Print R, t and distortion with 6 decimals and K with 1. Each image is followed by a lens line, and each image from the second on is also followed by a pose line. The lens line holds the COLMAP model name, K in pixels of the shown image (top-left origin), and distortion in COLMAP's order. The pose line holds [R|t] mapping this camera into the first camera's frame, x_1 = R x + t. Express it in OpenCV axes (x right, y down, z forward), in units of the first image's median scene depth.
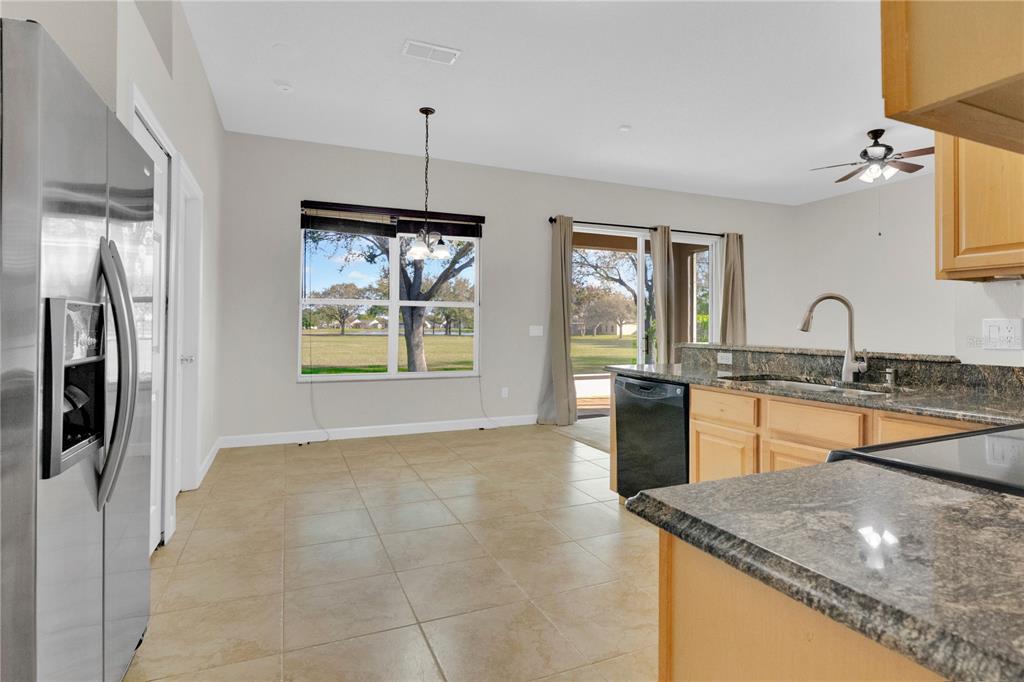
lens RADIAL K [[514.0, 0, 500.9], [0, 514.0, 317.3], [0, 0, 1]] dist [-0.021849, 0.001462]
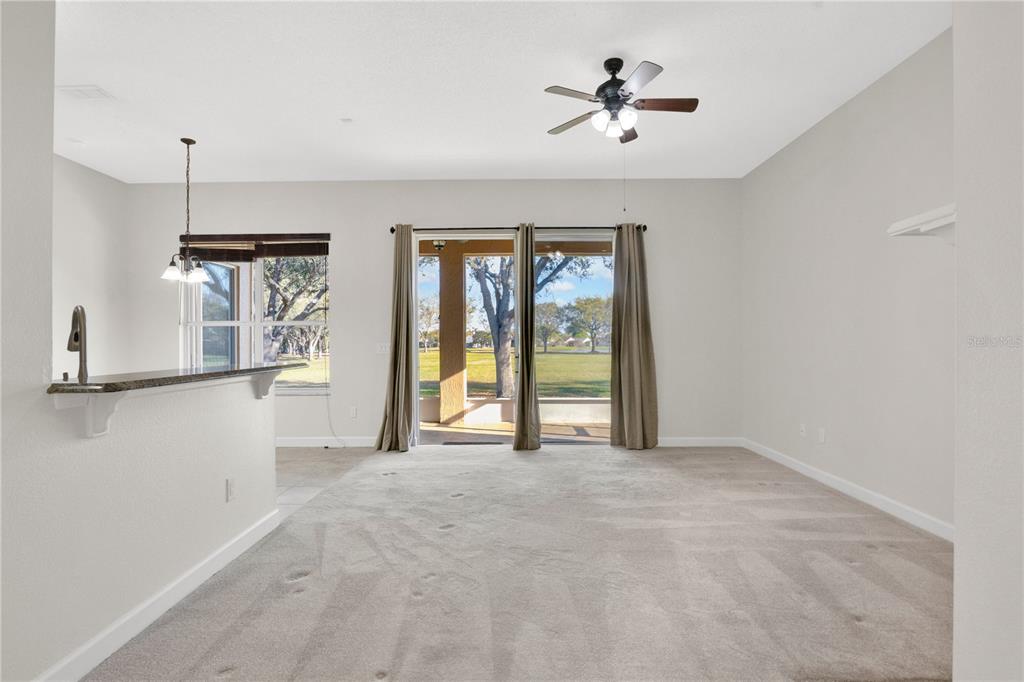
lens RADIAL K [[514.0, 0, 508.3], [0, 514.0, 342.0], [0, 0, 1]] dist [-0.021849, 0.001462]
pose [[0.910031, -0.005256, -0.414508, 0.681502], [0.011193, 0.999867, 0.011895, 0.004687], [0.414390, -0.015464, 0.909968, 0.239565]]
